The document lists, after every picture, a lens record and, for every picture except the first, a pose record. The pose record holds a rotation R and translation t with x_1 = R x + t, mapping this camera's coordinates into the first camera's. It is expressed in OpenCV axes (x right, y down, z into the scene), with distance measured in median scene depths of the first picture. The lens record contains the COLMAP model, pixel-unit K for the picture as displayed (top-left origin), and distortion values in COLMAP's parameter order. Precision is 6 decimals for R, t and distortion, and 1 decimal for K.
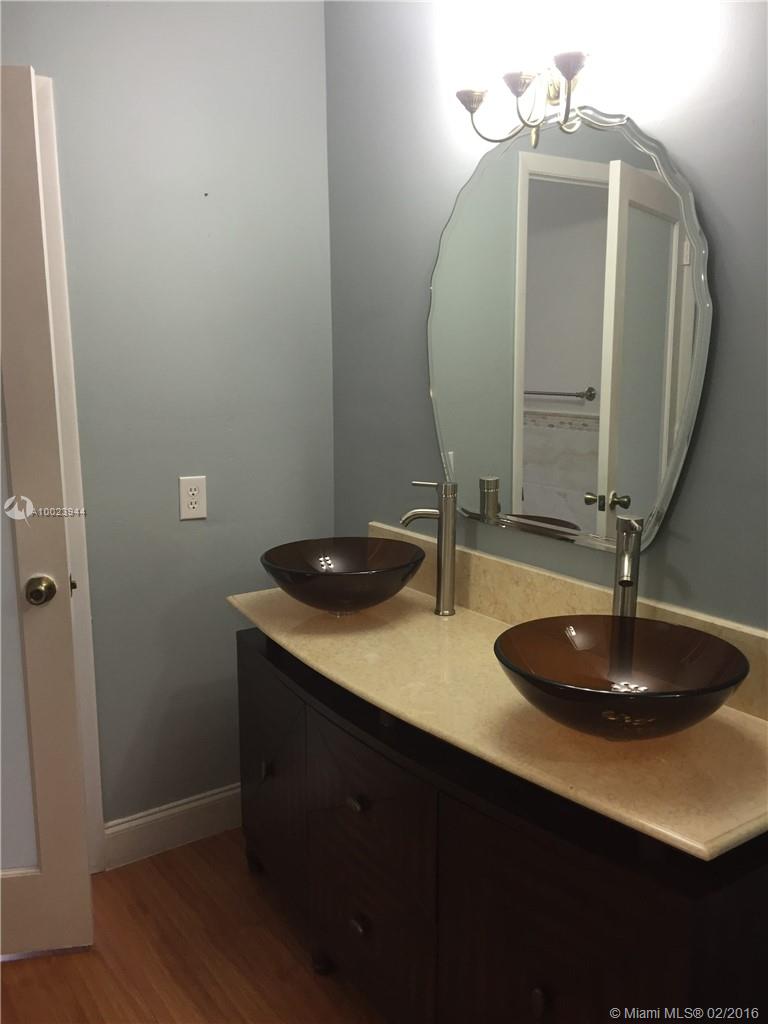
lens RADIAL K [[881.4, 0, 387.6], [0, 881.4, 511.1], [0, 0, 1]] dist [0.110234, -0.086498]
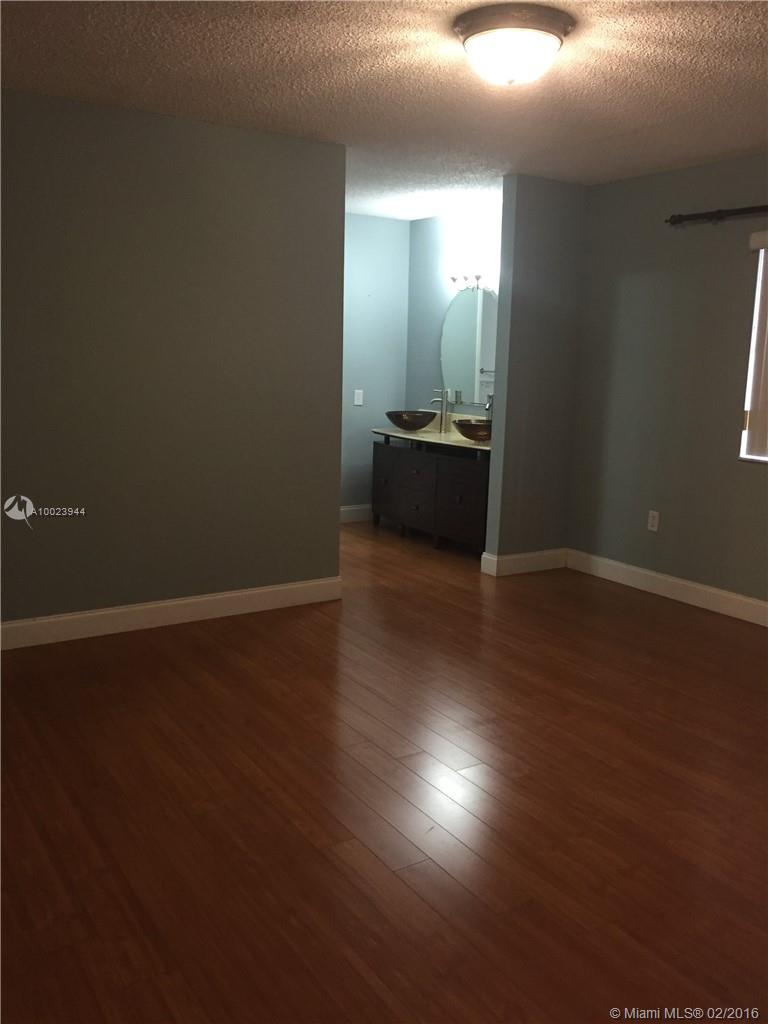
lens RADIAL K [[881.4, 0, 380.2], [0, 881.4, 513.0], [0, 0, 1]] dist [0.110234, -0.086498]
pose [[0.998645, 0.038426, -0.035103, -0.034427], [-0.038723, 0.999220, -0.007804, 0.427349], [0.034775, 0.009153, 0.999353, -2.114271]]
